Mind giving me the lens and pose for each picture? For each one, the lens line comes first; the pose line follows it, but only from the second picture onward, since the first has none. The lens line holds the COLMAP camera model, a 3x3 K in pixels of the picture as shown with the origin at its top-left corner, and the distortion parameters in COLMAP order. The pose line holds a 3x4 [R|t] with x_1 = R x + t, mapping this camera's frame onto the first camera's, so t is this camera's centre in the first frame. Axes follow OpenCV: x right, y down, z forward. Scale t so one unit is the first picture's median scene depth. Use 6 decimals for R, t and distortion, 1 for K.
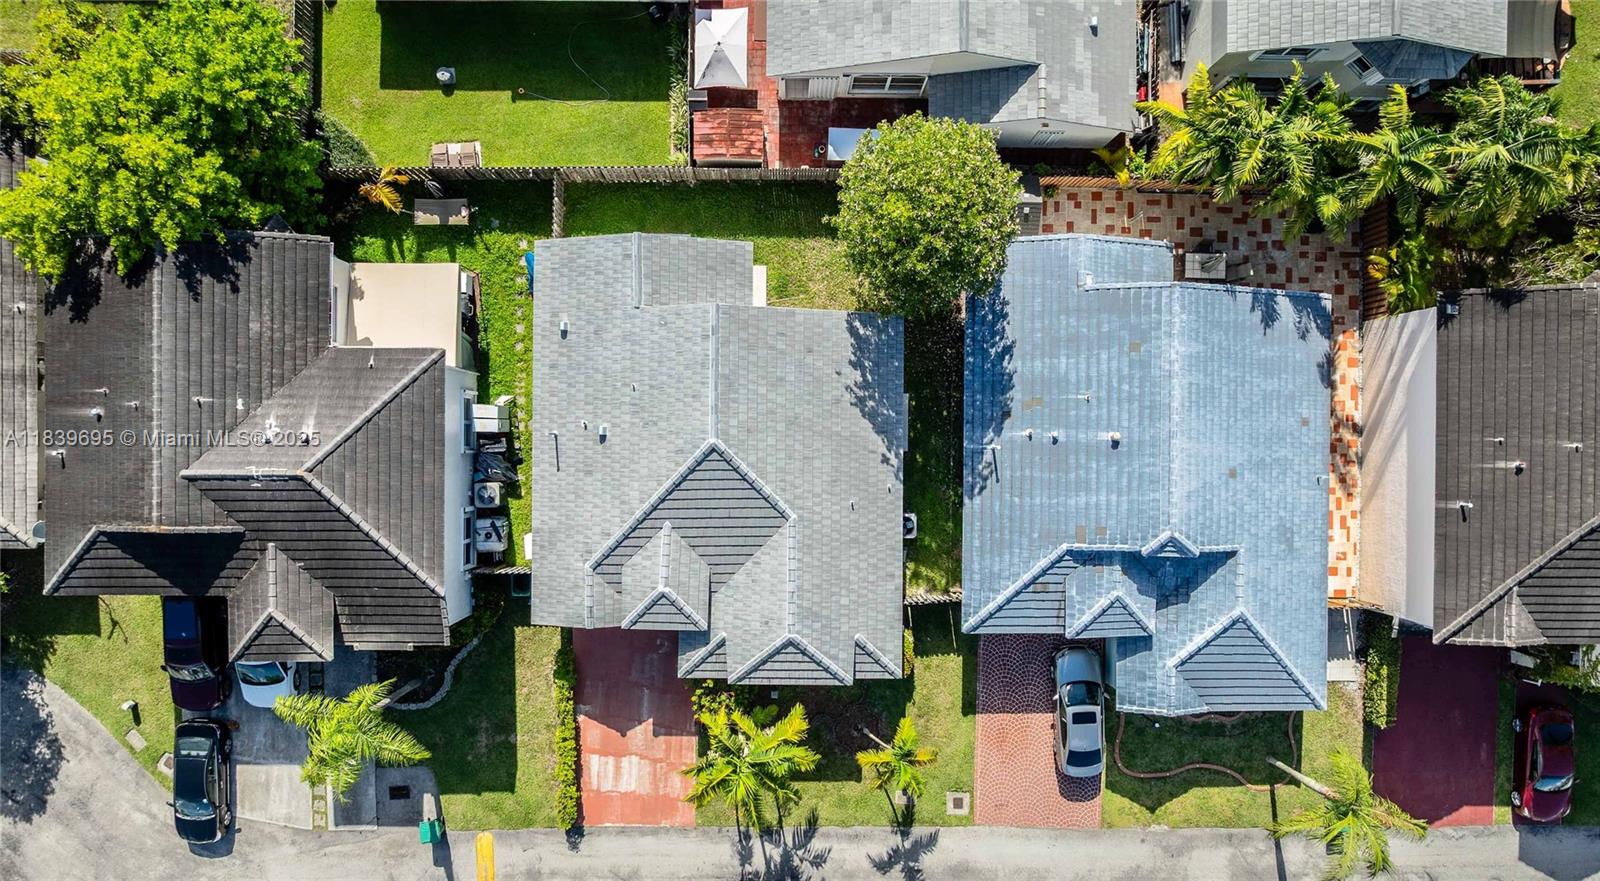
lens RADIAL K [[1171.7, 0, 801.5], [0, 1171.7, 445.2], [0, 0, 1]] dist [-0.025806, -0.004362]
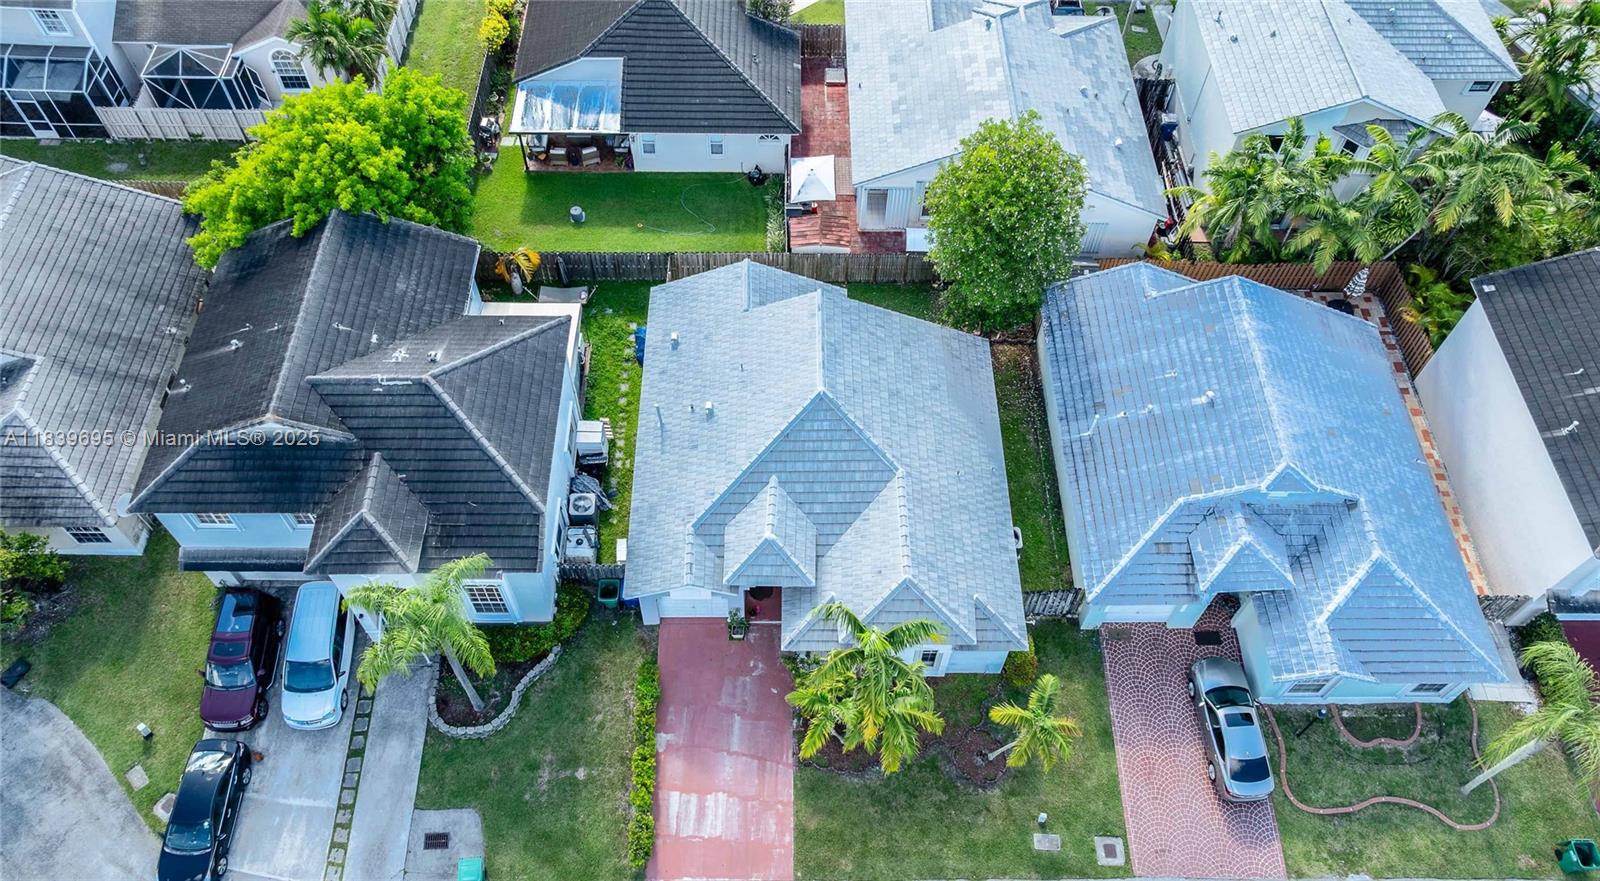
lens RADIAL K [[1154.5, 0, 796.4], [0, 1154.5, 442.1], [0, 0, 1]] dist [-0.026521, 0.007857]
pose [[0.999928, -0.009992, 0.006587, -0.099732], [0.011965, 0.823742, -0.566838, 0.579391], [0.000238, 0.566876, 0.823803, 0.180555]]
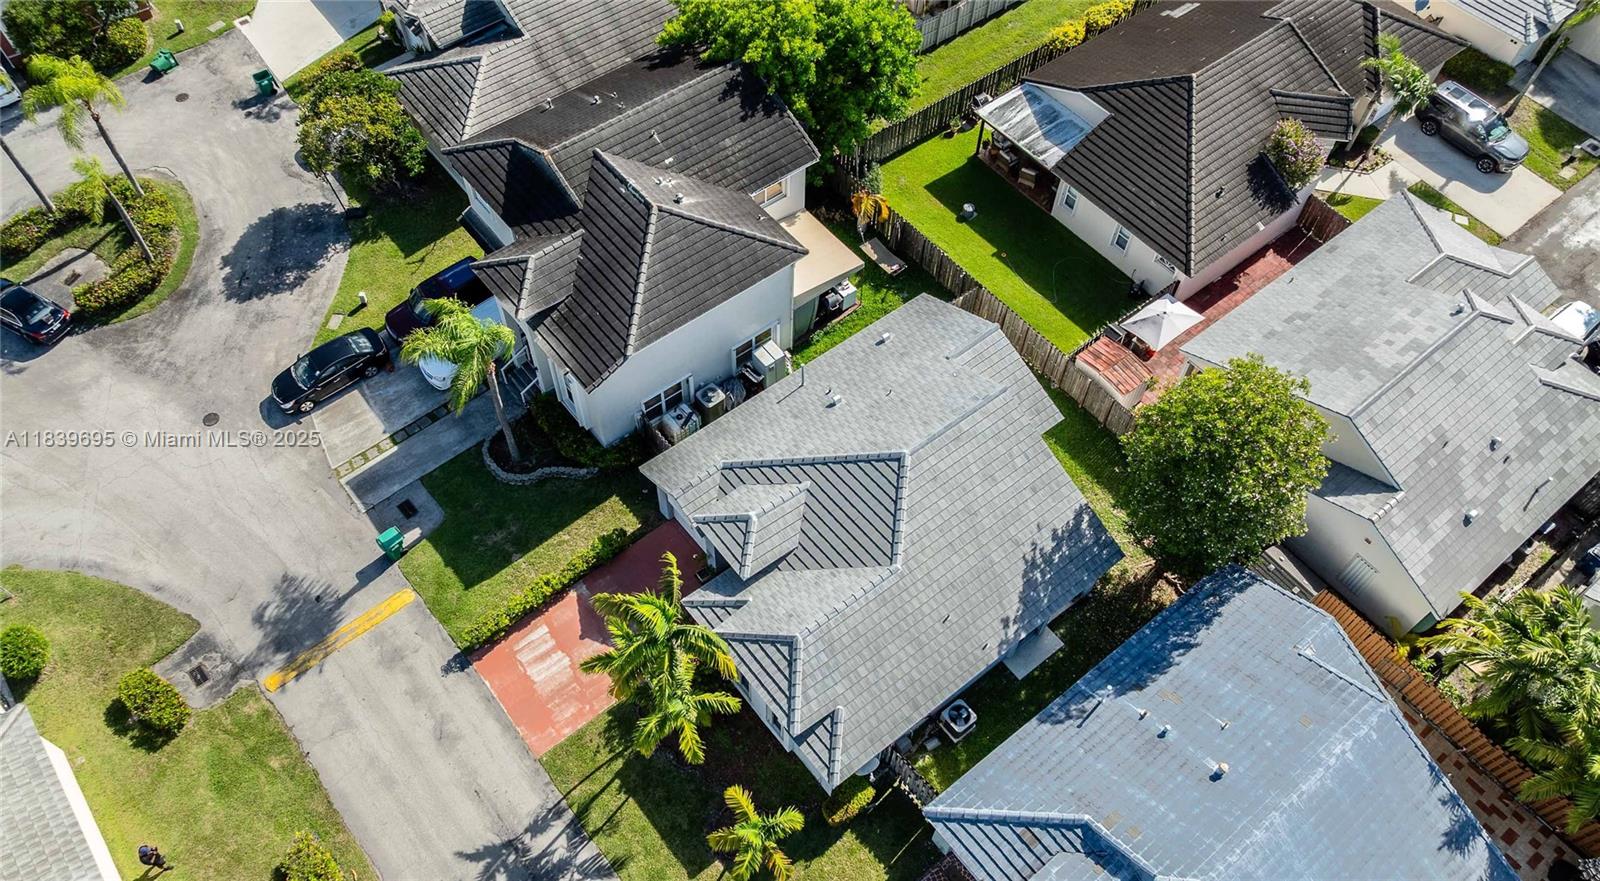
lens RADIAL K [[1160.8, 0, 801.3], [0, 1160.8, 440.8], [0, 0, 1]] dist [-0.031380, -0.001209]
pose [[0.627965, 0.638668, -0.444705, 0.287199], [-0.778177, 0.507952, -0.369358, 0.405281], [-0.010009, 0.578004, 0.815973, 0.178335]]
